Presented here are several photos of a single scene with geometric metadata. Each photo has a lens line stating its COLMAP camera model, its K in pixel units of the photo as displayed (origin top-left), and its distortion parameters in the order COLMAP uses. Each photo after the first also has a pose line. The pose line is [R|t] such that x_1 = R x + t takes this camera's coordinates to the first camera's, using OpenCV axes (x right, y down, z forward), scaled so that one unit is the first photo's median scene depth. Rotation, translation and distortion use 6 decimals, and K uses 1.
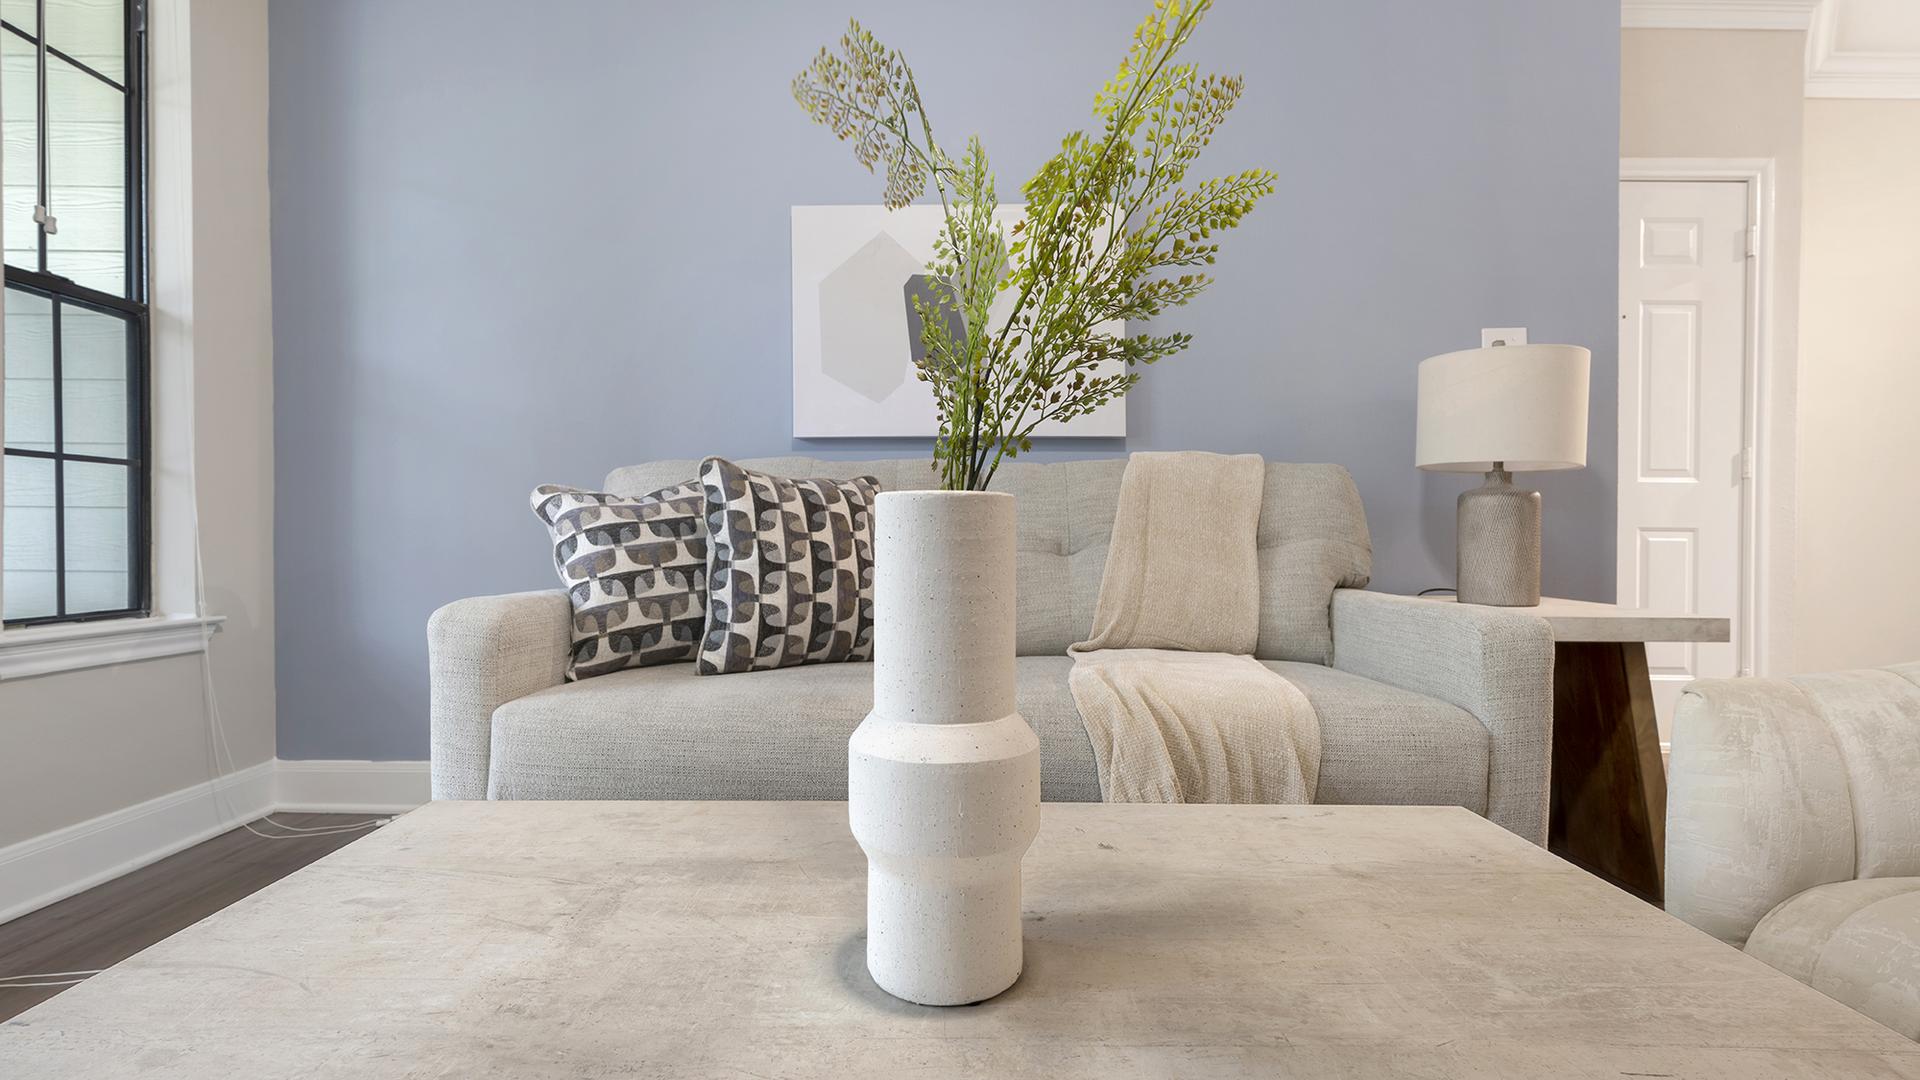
lens RADIAL K [[844.0, 0, 960.0], [0, 844.0, 540.0], [0, 0, 1]] dist [-0.000217, -0.000127]
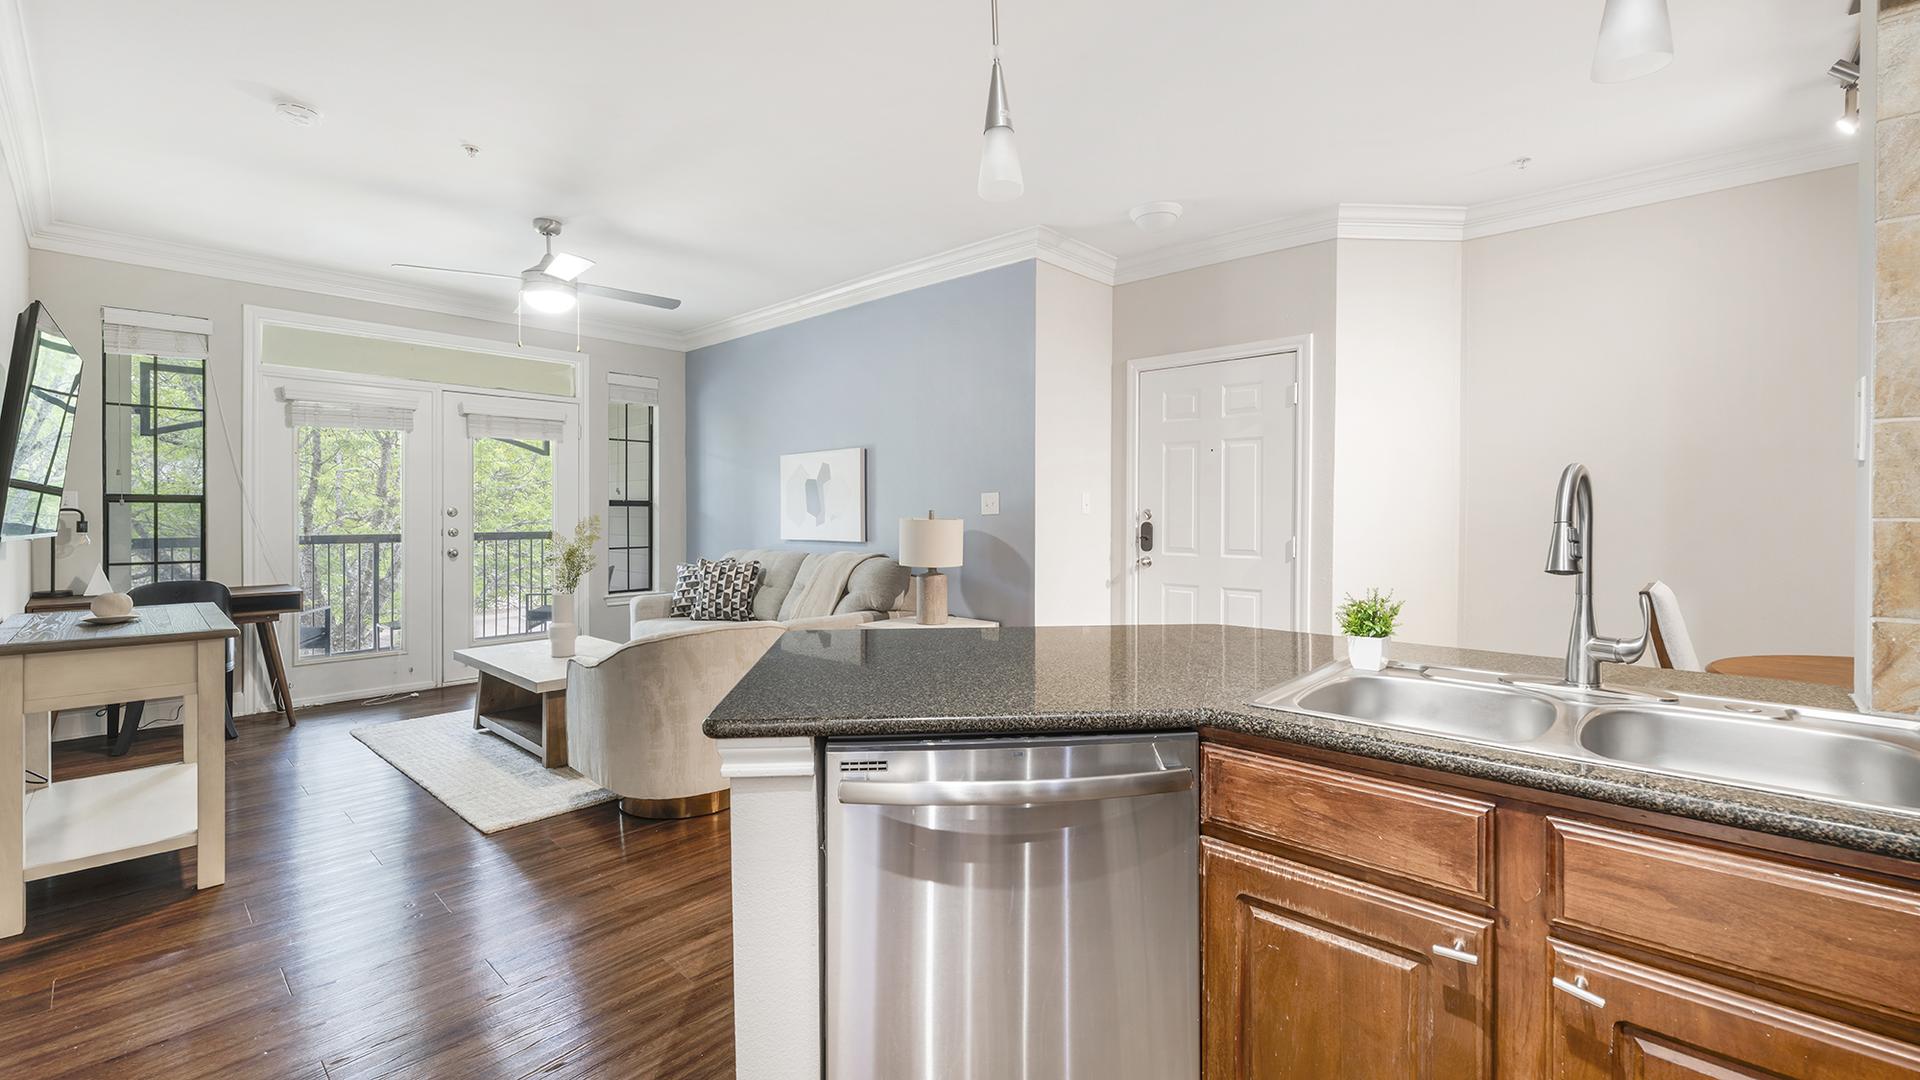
lens RADIAL K [[815.9, 0, 1005.3], [0, 815.9, 503.9], [0, 0, 1]] dist [-0.000103, -0.000152]
pose [[0.748305, -0.002579, -0.663350, 2.879480], [-0.004178, 0.999954, -0.008601, -0.297416], [0.663342, 0.009207, 0.748260, -0.683330]]
